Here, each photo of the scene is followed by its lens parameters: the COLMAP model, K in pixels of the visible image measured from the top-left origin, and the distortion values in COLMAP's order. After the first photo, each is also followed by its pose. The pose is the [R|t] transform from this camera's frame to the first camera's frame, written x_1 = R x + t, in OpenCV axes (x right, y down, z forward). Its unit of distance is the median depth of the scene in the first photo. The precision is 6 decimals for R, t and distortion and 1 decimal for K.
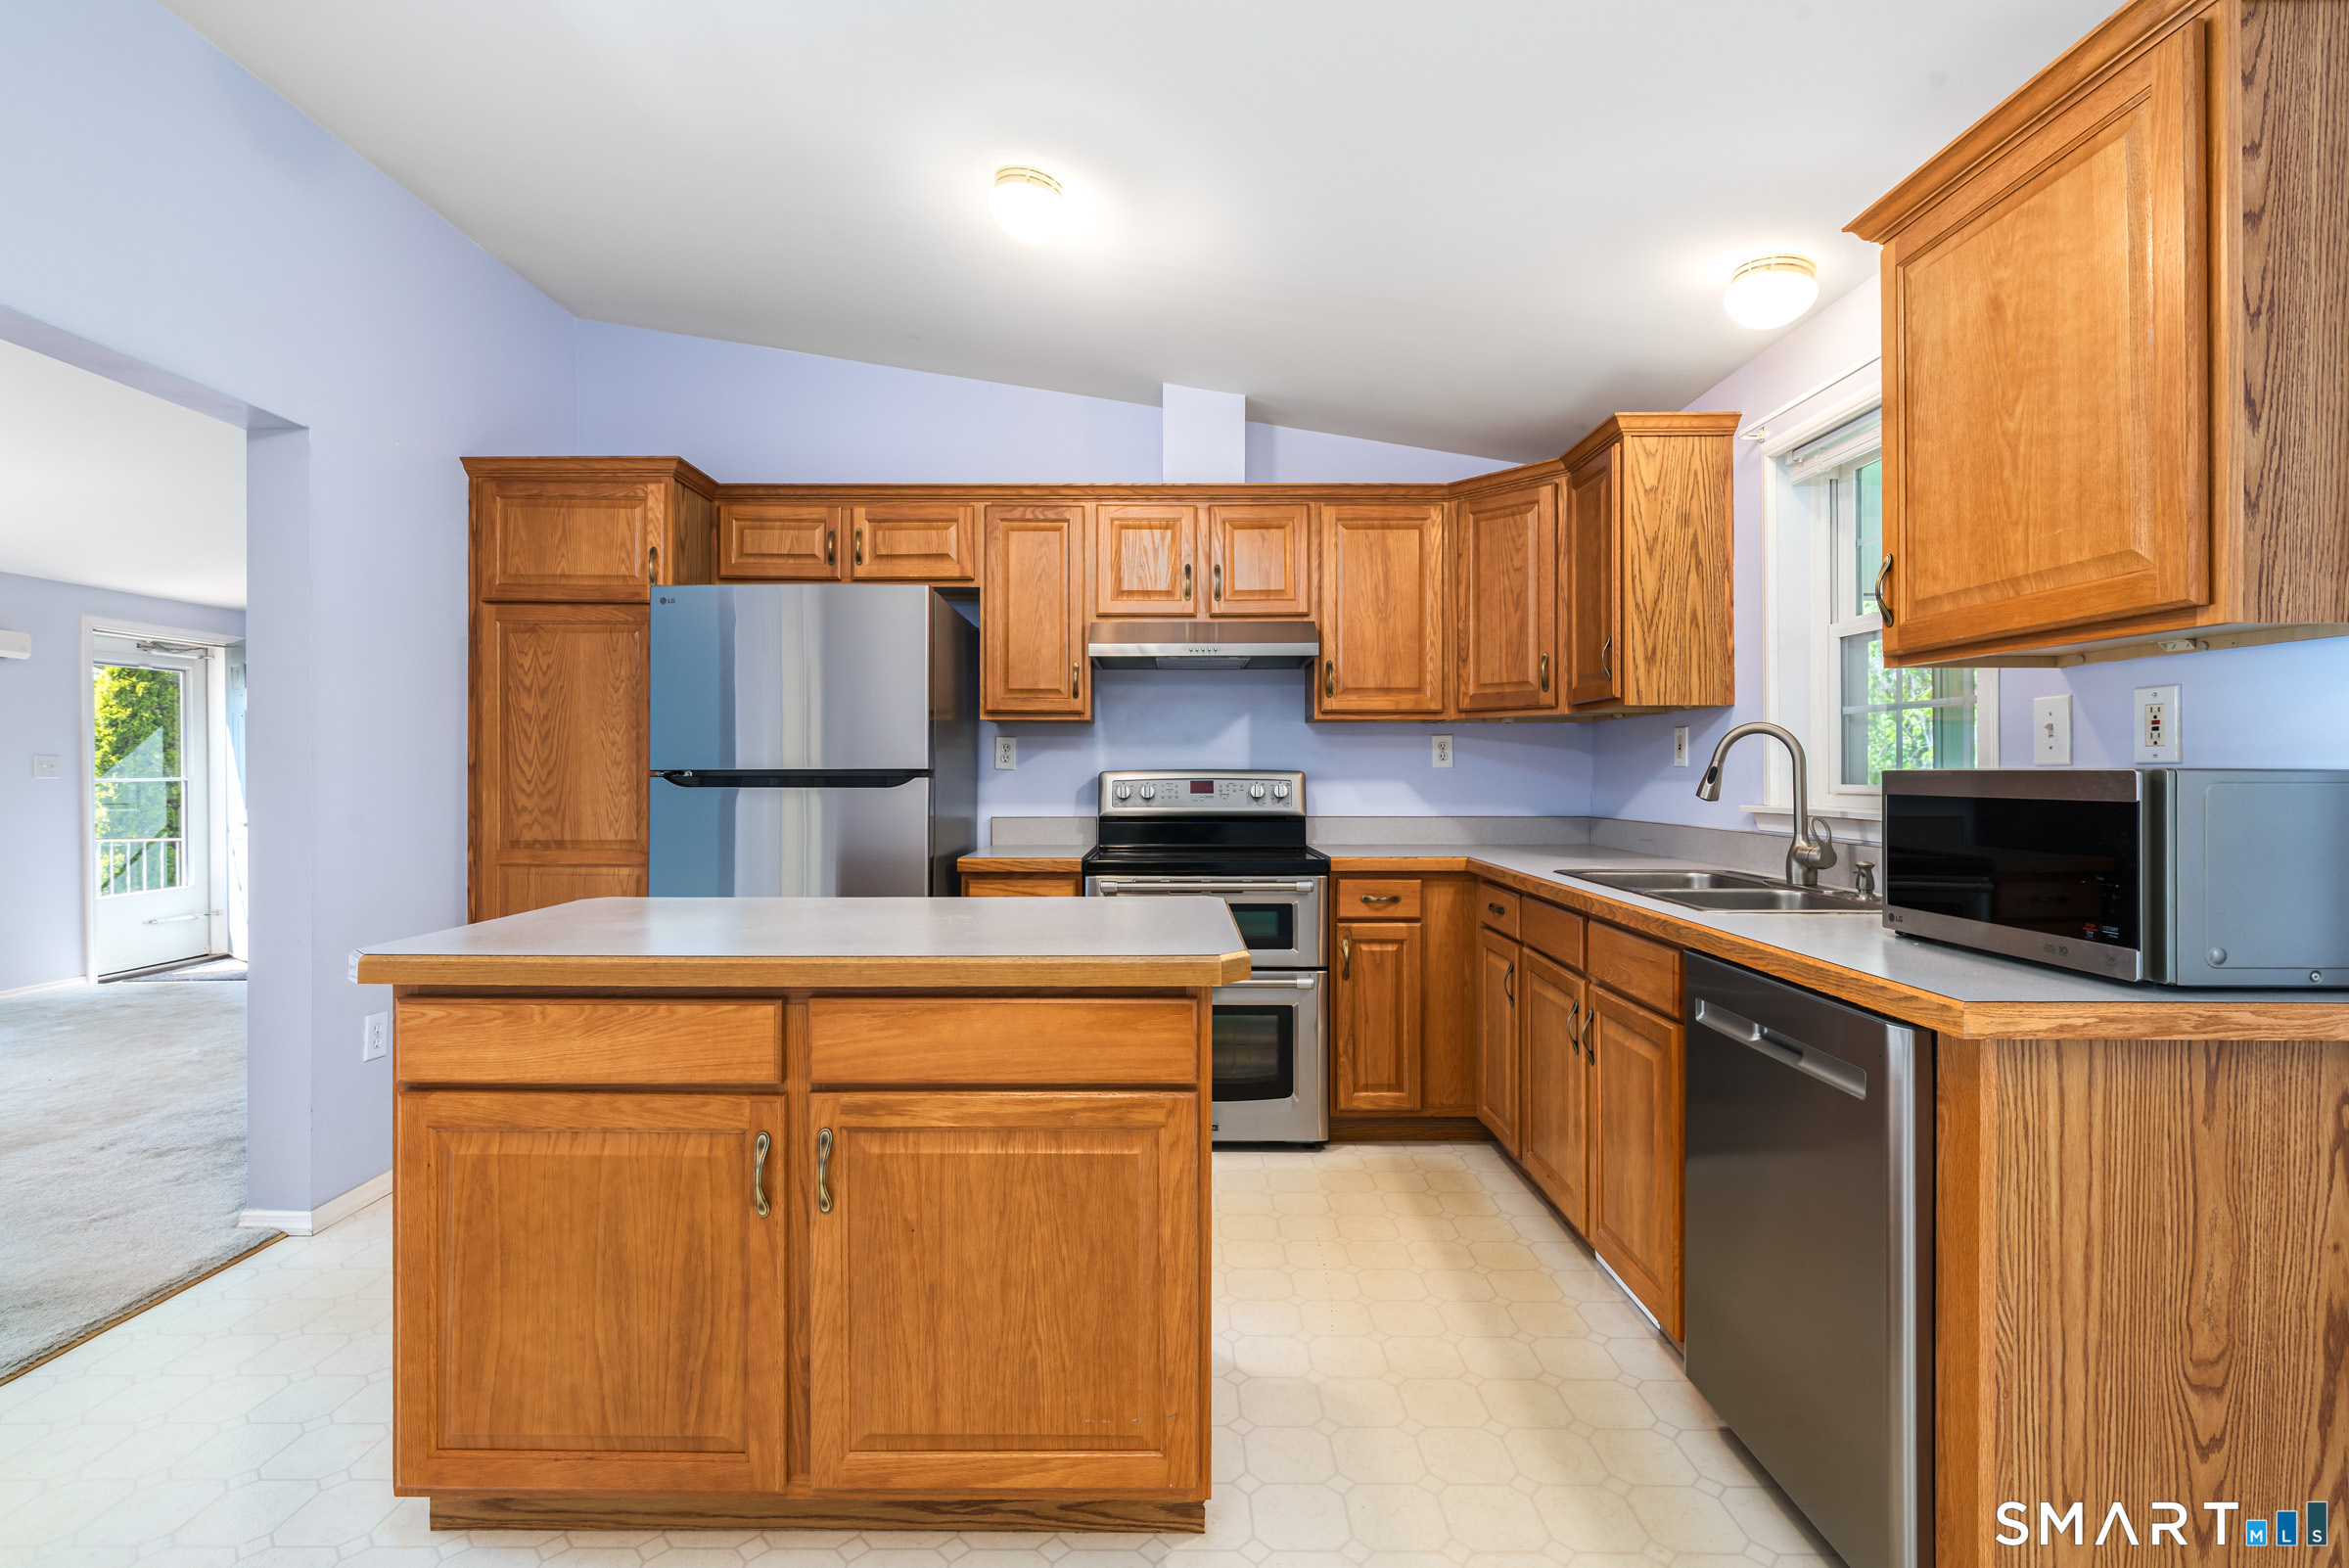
lens RADIAL K [[1072.3, 0, 1174.5], [0, 1072.3, 784.0], [0, 0, 1]] dist [0.000233, 0.000057]
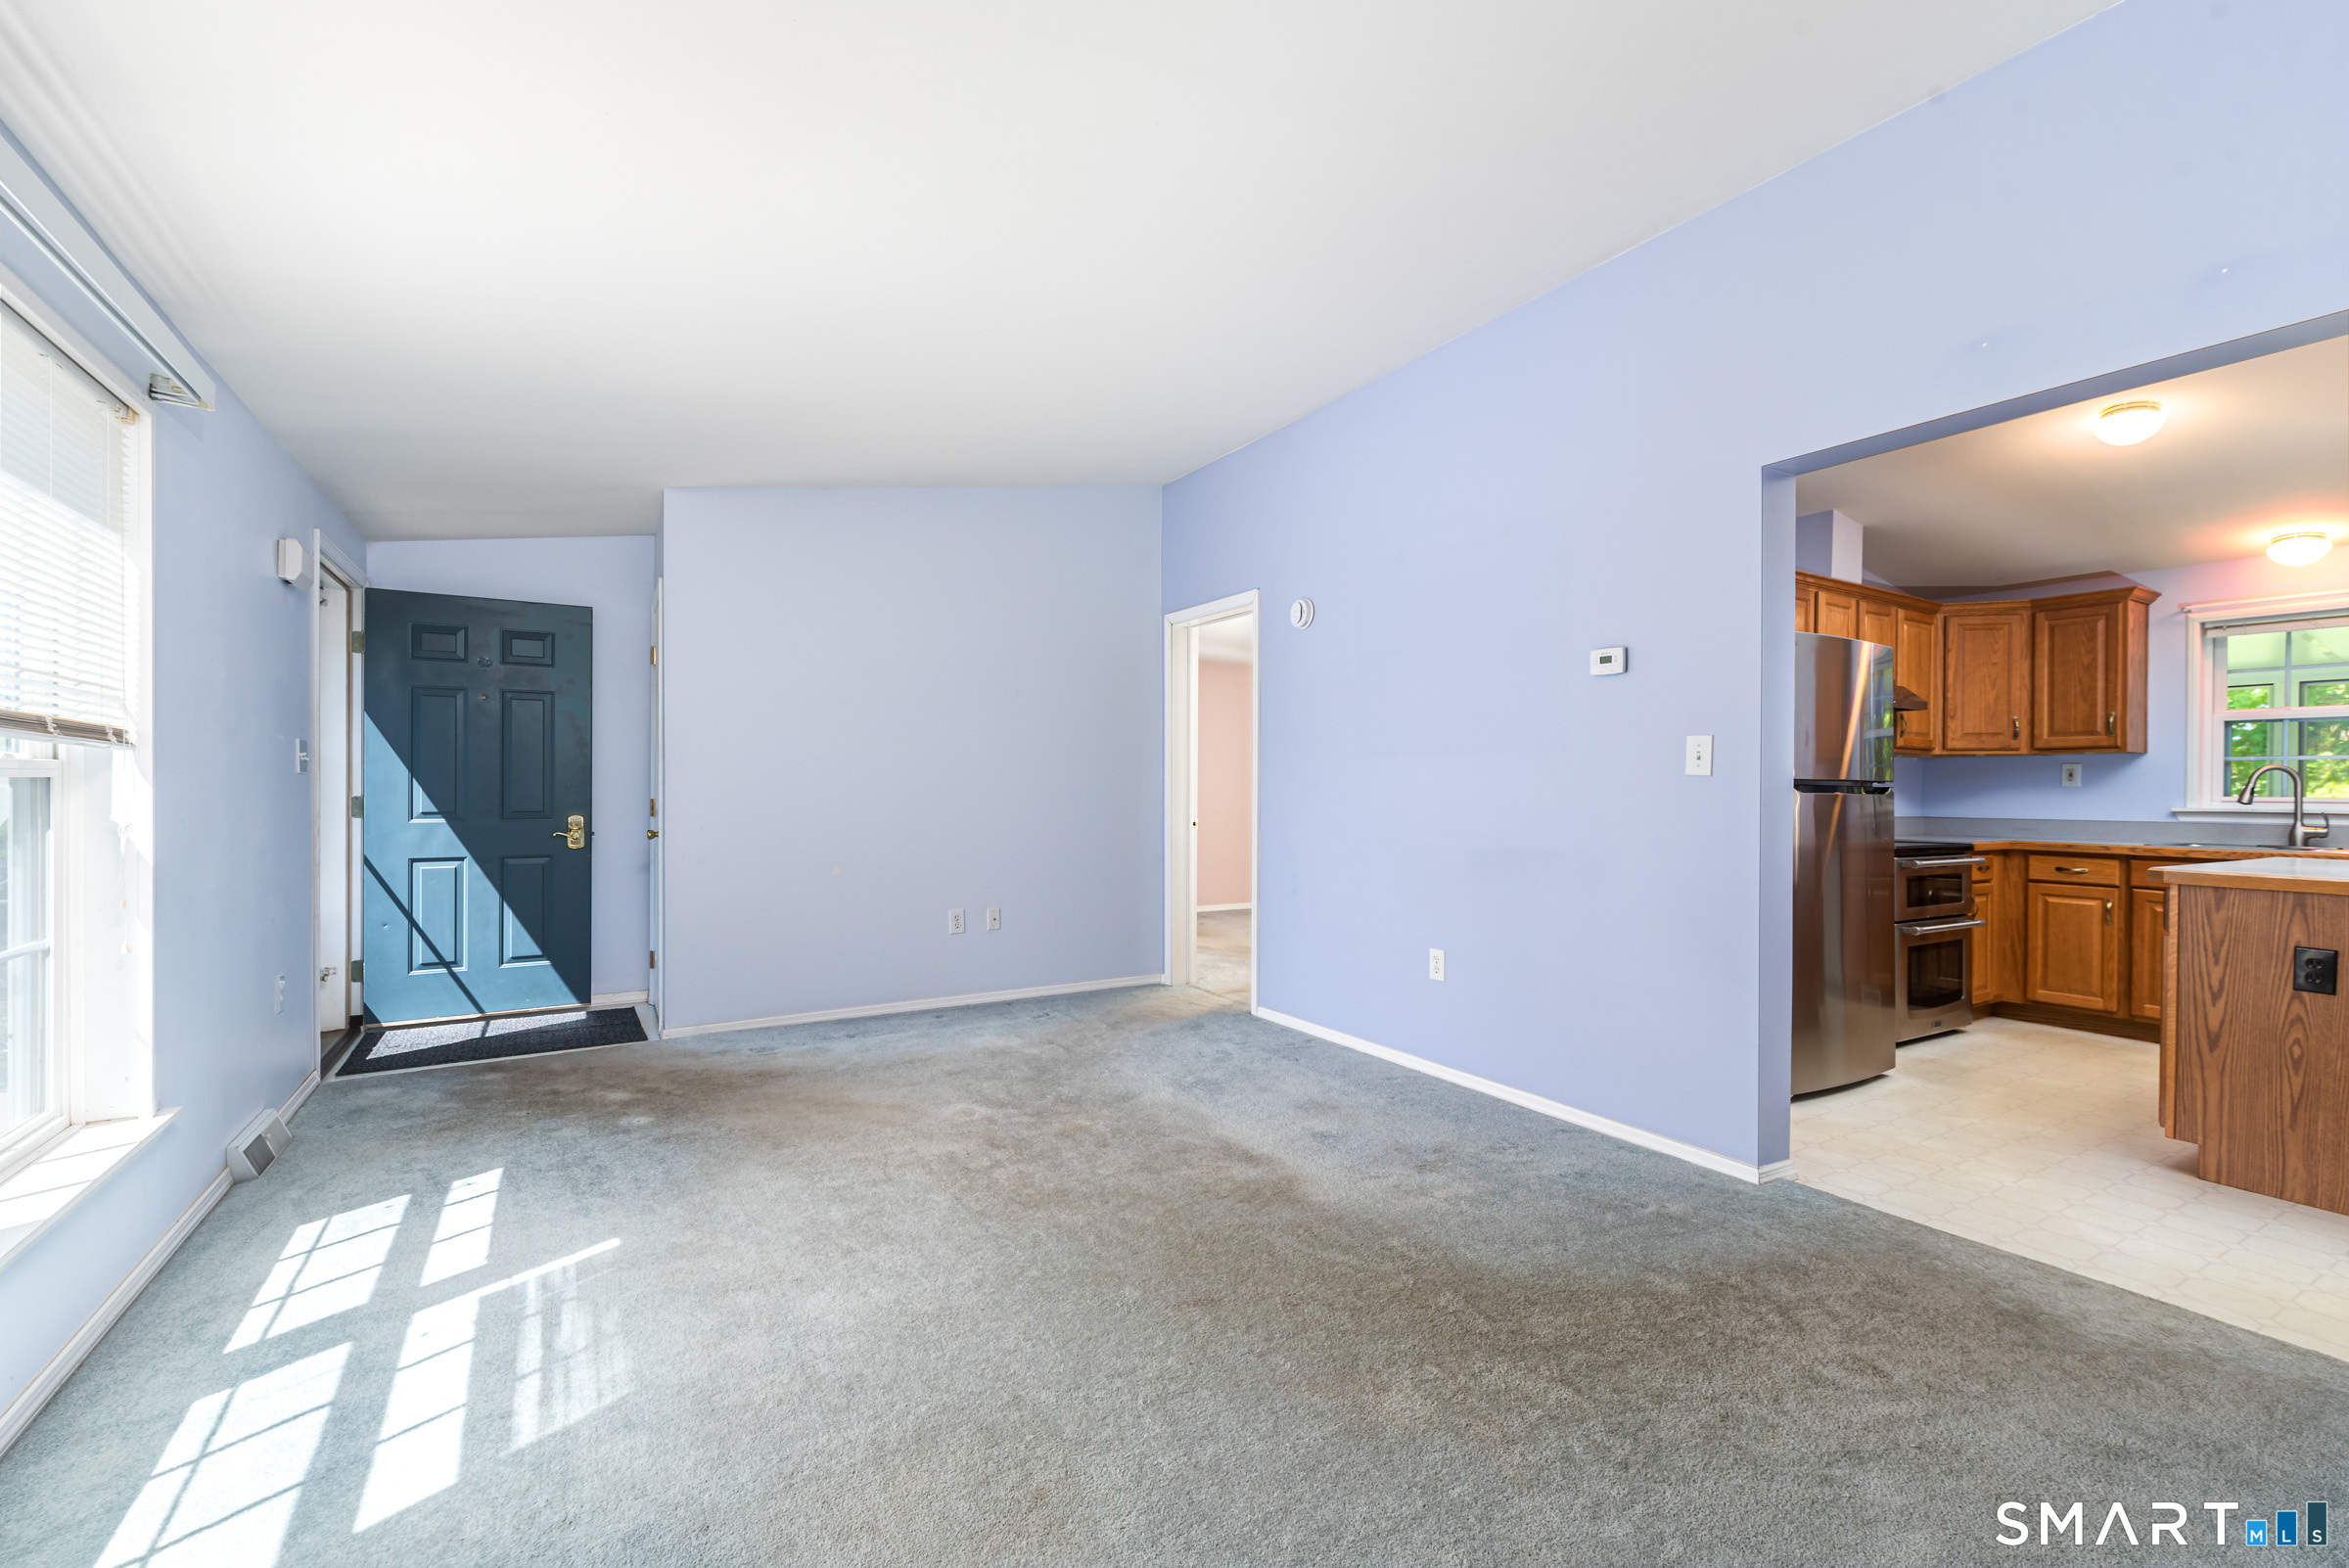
lens RADIAL K [[993.7, 0, 1168.7], [0, 993.7, 791.7], [0, 0, 1]] dist [0.001183, 0.000079]
pose [[0.858040, 0.005247, 0.513557, -3.008347], [-0.002611, 0.999979, -0.005854, 0.011321], [-0.513577, 0.003682, 0.858036, 0.693485]]
